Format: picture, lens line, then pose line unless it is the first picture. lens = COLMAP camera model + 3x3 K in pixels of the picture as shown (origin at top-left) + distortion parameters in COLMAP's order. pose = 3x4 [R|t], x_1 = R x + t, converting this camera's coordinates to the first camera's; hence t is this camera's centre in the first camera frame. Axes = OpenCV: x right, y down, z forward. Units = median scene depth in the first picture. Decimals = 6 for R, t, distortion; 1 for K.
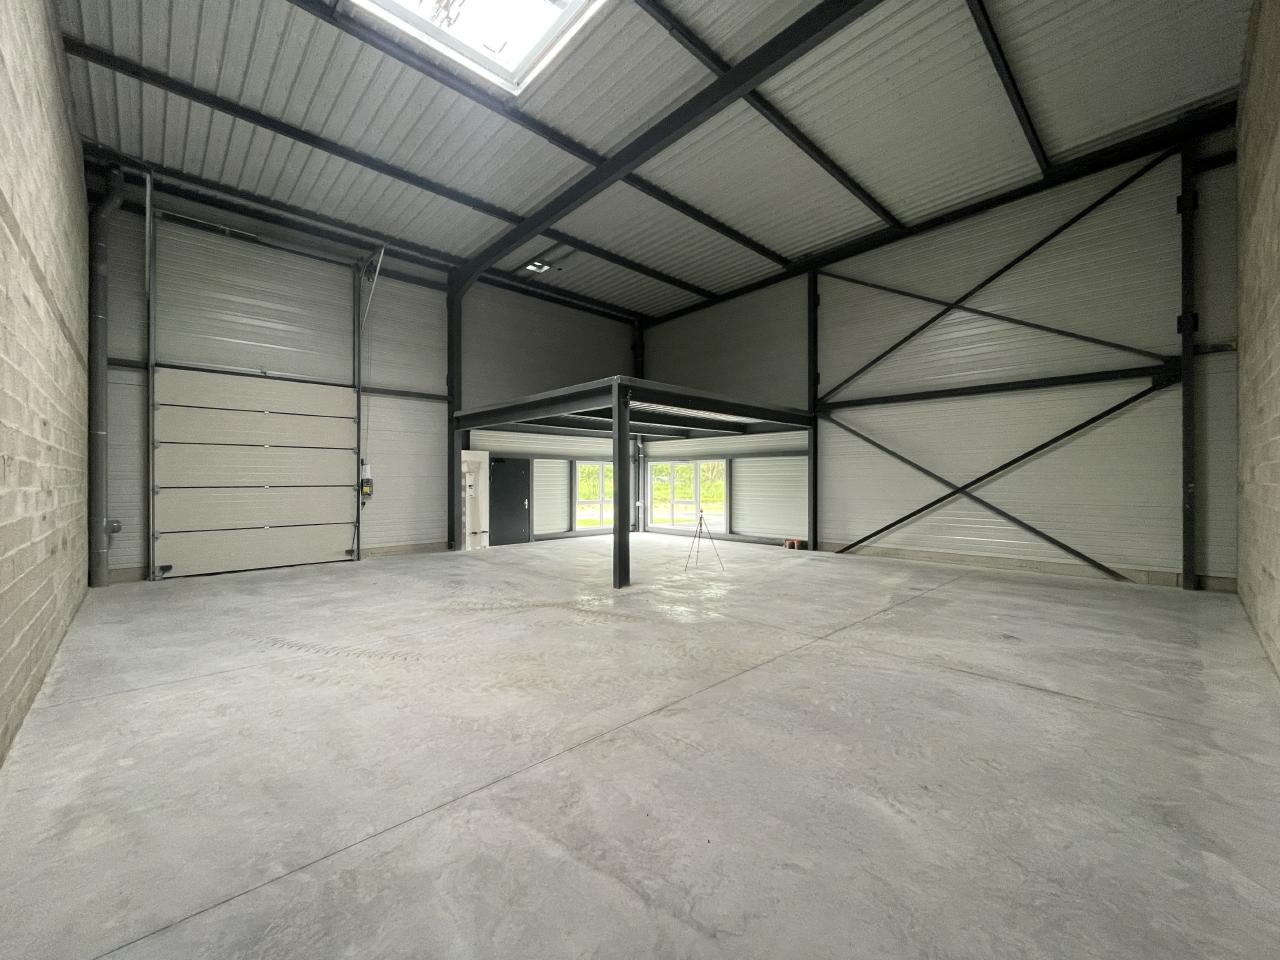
lens RADIAL K [[513.2, 0, 649.1], [0, 513.2, 479.6], [0, 0, 1]] dist [0.000894, -0.000245]
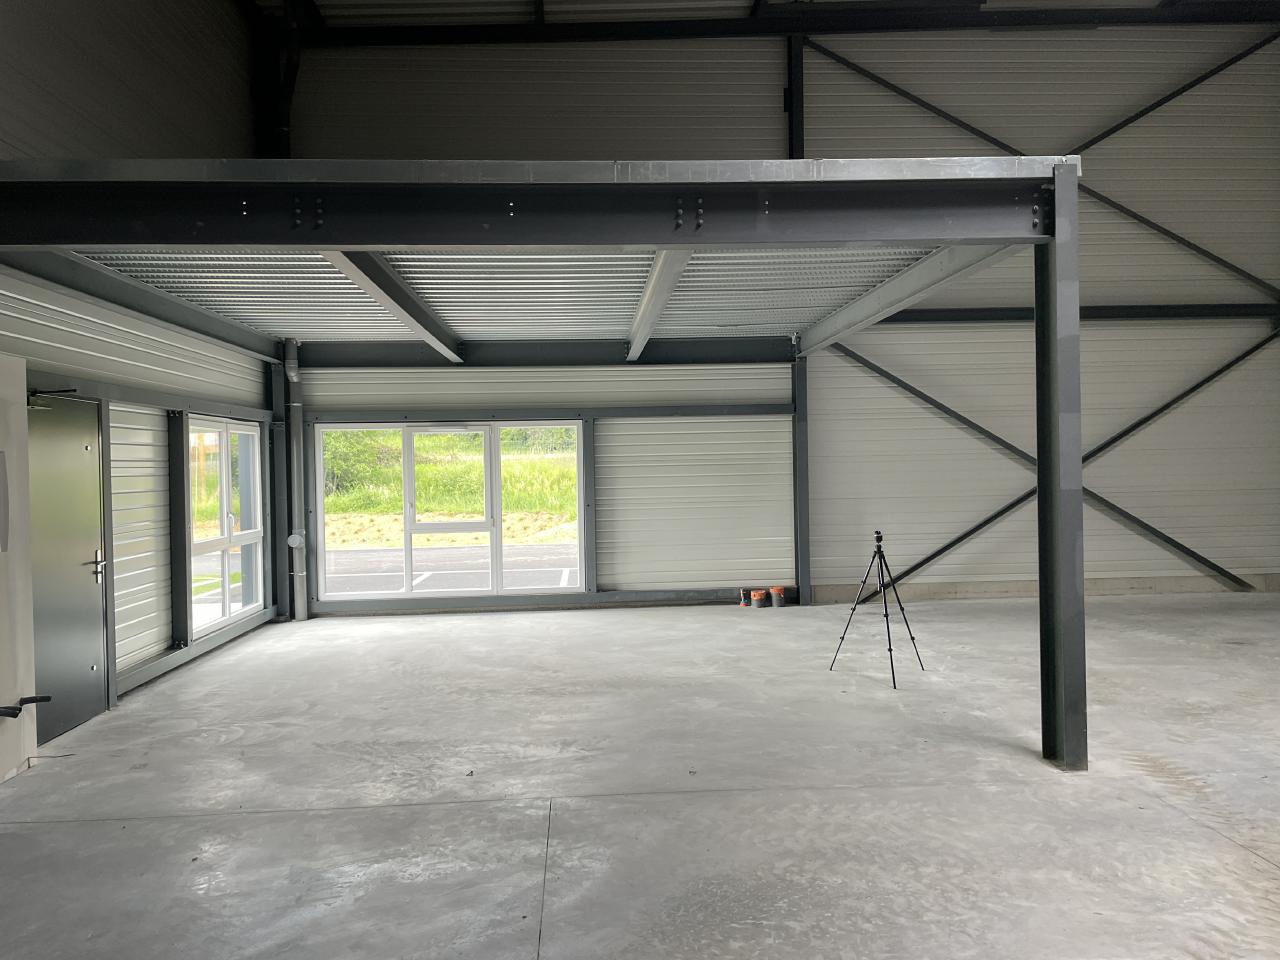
lens RADIAL K [[952.7, 0, 633.8], [0, 952.7, 478.5], [0, 0, 1]] dist [0.063539, -0.043658]
pose [[0.656575, -0.022524, 0.753925, -0.481978], [0.018984, 0.999731, 0.013335, -0.000208], [-0.754022, 0.005557, 0.656826, 0.511421]]
